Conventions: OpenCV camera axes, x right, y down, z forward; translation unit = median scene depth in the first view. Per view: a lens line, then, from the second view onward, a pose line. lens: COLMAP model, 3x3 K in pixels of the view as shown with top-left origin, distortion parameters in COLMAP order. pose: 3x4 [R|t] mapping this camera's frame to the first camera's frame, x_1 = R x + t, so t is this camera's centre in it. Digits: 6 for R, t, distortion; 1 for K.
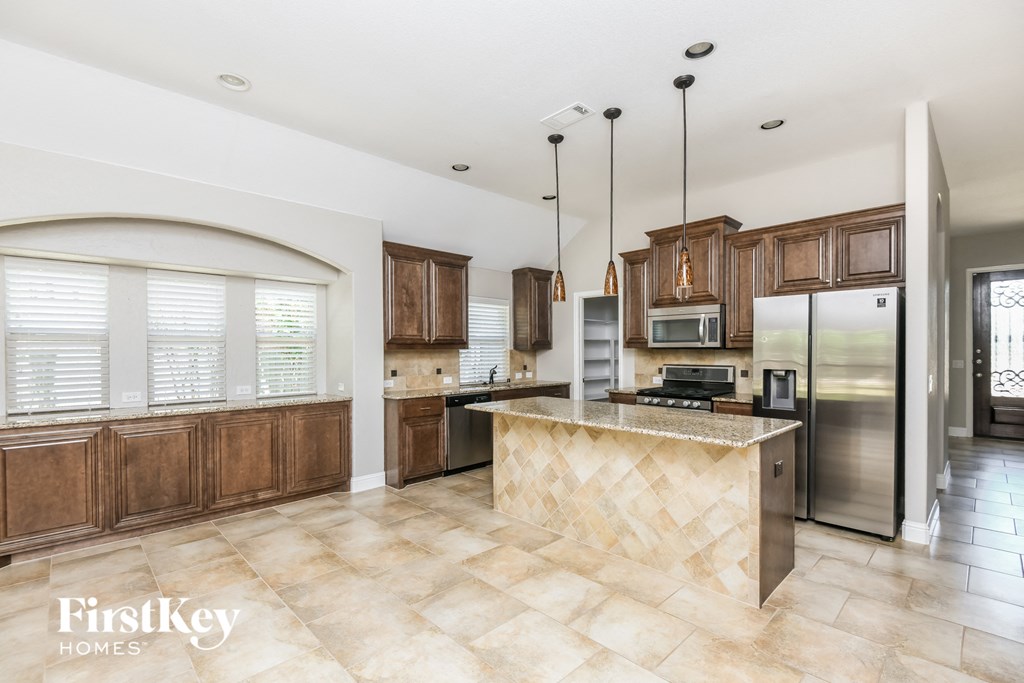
lens RADIAL K [[462.7, 0, 506.2], [0, 462.7, 359.8], [0, 0, 1]] dist [0.008026, -0.001615]
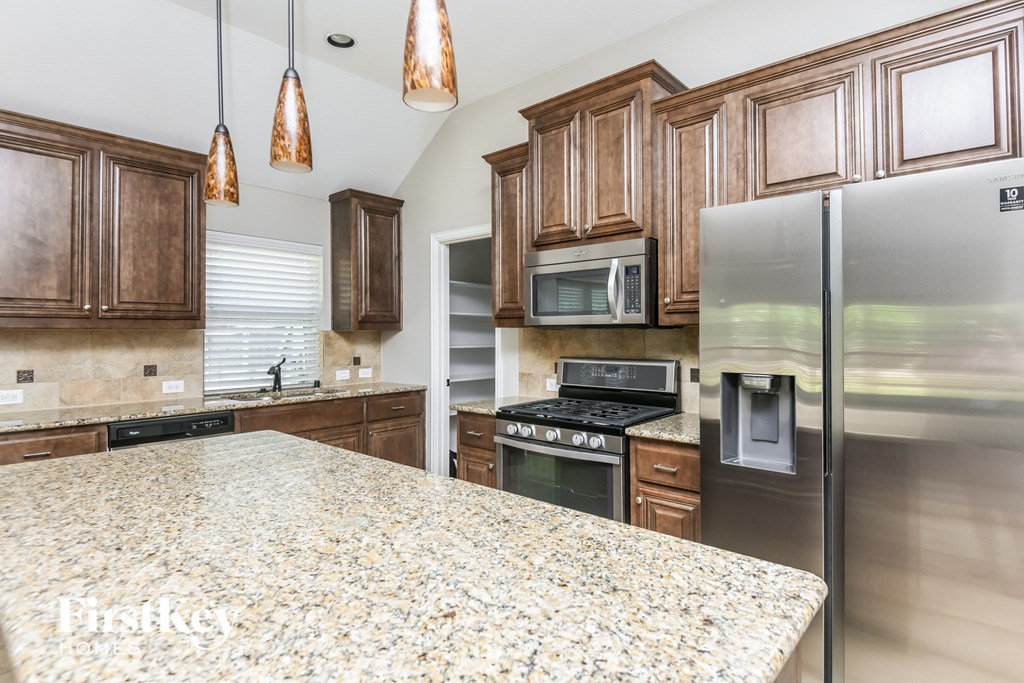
lens RADIAL K [[535.7, 0, 510.3], [0, 535.7, 331.4], [0, 0, 1]] dist [0.000045, -0.000853]
pose [[0.996524, 0.001096, 0.083302, 0.246755], [0.001172, 0.999630, -0.027169, -0.003574], [-0.083301, 0.027173, 0.996154, 0.405081]]
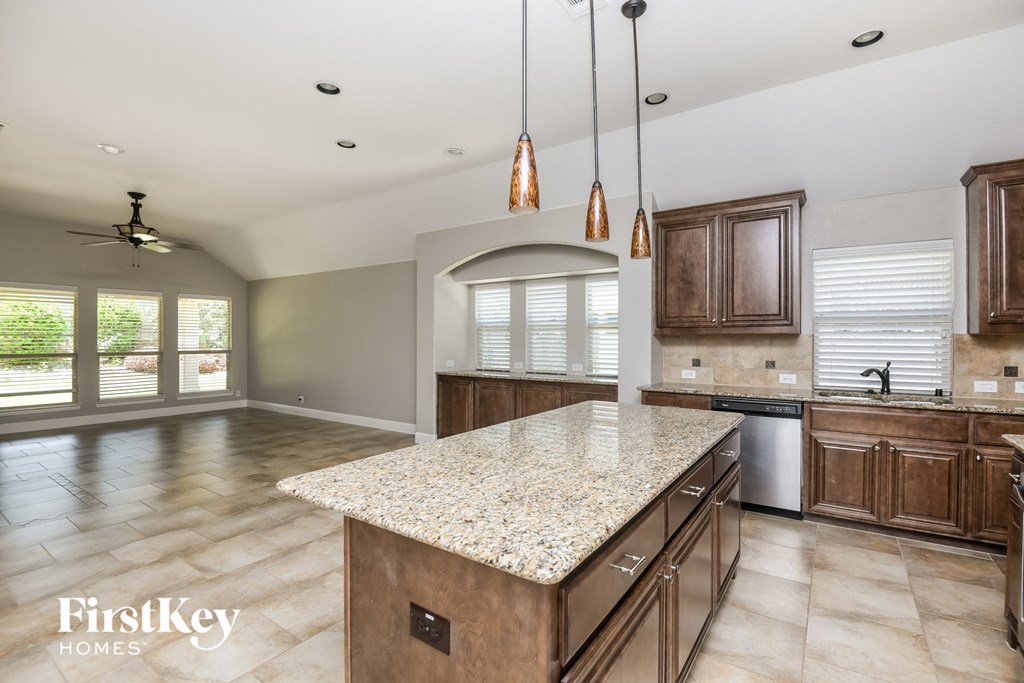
lens RADIAL K [[468.9, 0, 513.7], [0, 468.9, 333.6], [0, 0, 1]] dist [0.000788, -0.001168]
pose [[0.199220, -0.001979, -0.979953, 0.556915], [-0.021730, 0.999743, -0.006436, -0.011516], [0.979714, 0.022576, 0.199126, 0.540088]]
